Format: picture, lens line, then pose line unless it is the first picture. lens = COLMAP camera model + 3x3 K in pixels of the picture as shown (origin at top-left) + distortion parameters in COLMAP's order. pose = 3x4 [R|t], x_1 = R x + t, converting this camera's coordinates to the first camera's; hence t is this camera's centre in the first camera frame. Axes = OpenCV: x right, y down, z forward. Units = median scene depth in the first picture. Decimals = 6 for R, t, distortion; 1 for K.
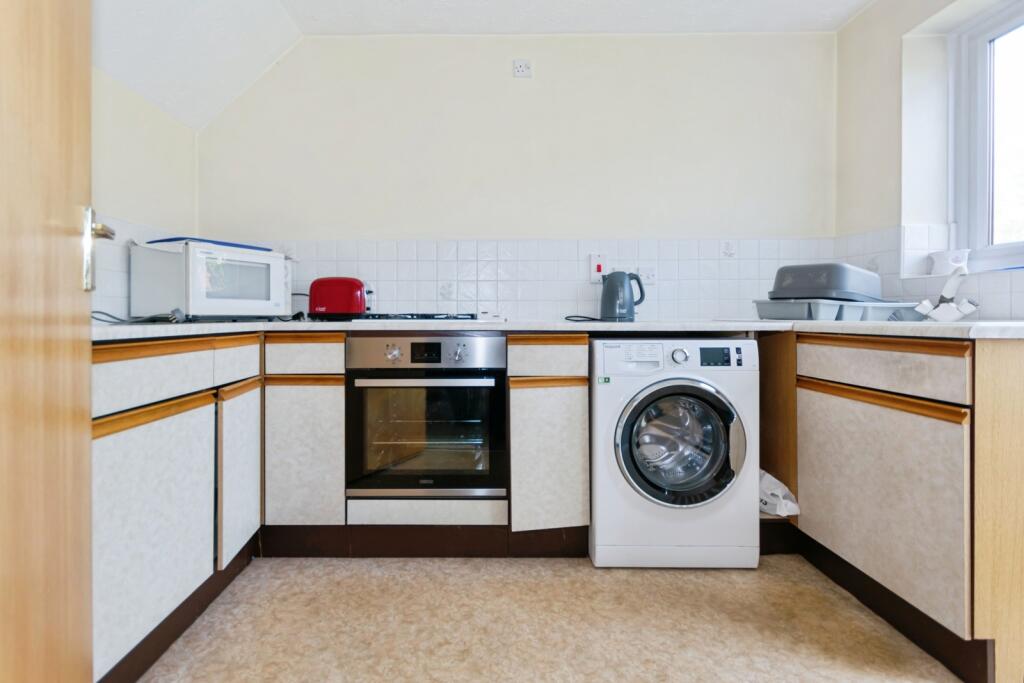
lens RADIAL K [[466.9, 0, 478.0], [0, 466.9, 317.3], [0, 0, 1]] dist [-0.000289, -0.000315]
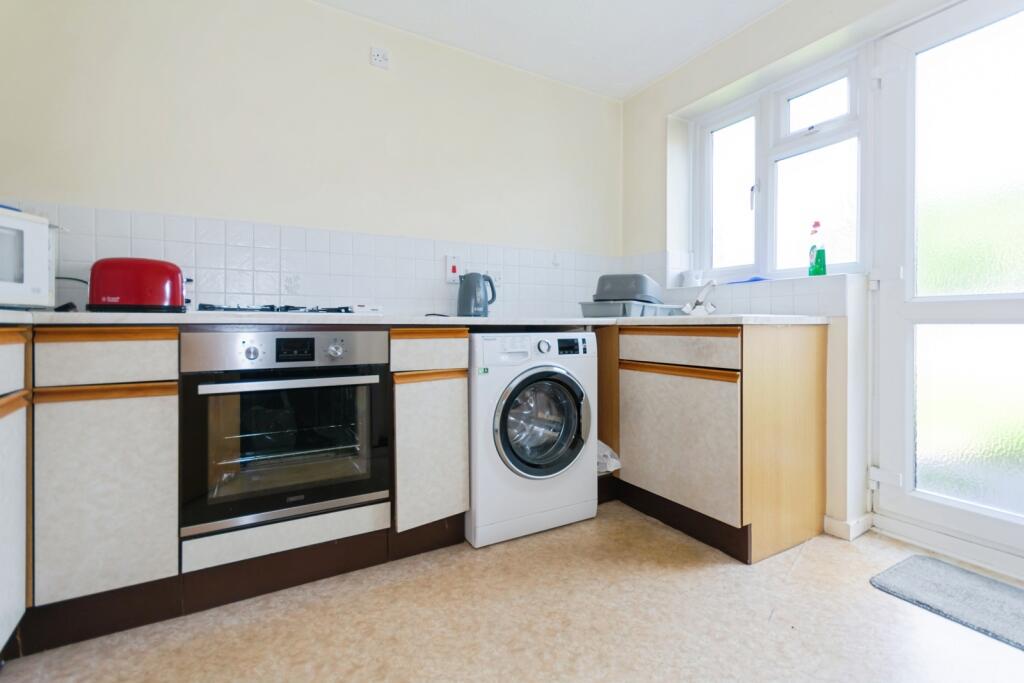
lens RADIAL K [[448.1, 0, 510.0], [0, 448.1, 326.1], [0, 0, 1]] dist [-0.001121, -0.000624]
pose [[0.865265, 0.001415, 0.501313, -0.193139], [-0.000834, 0.999999, -0.001384, 0.034474], [-0.501315, 0.000779, 0.865265, 0.086141]]
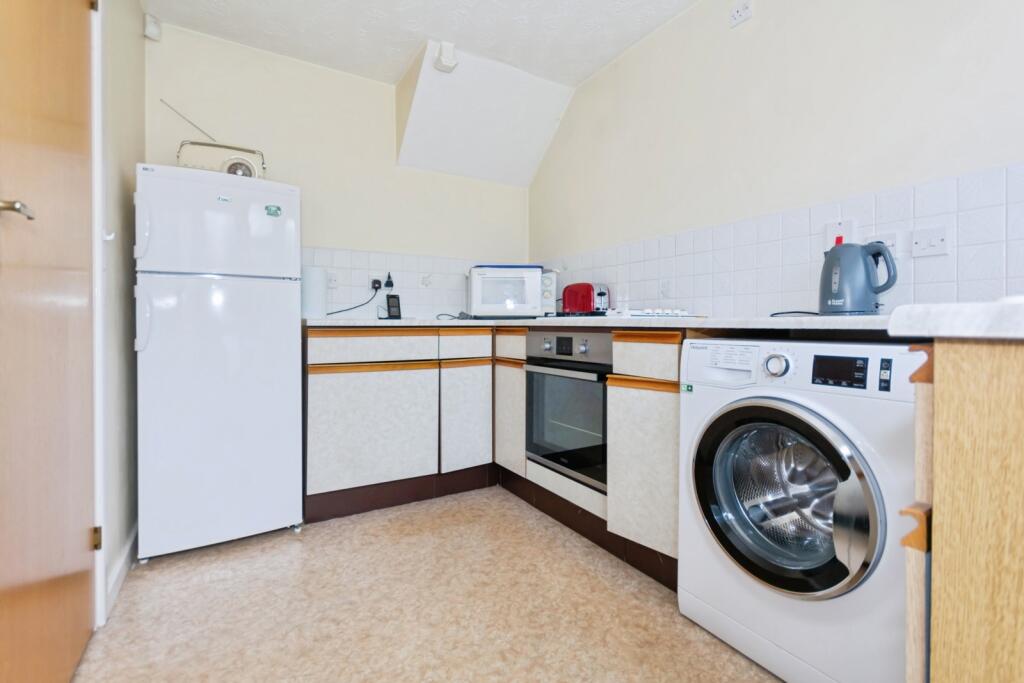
lens RADIAL K [[448.1, 0, 510.0], [0, 448.1, 326.1], [0, 0, 1]] dist [-0.001121, -0.000624]
pose [[0.539267, 0.006098, -0.842112, 0.767311], [-0.001010, 0.999978, 0.006594, 0.022125], [0.842134, -0.002705, 0.539262, 0.323381]]
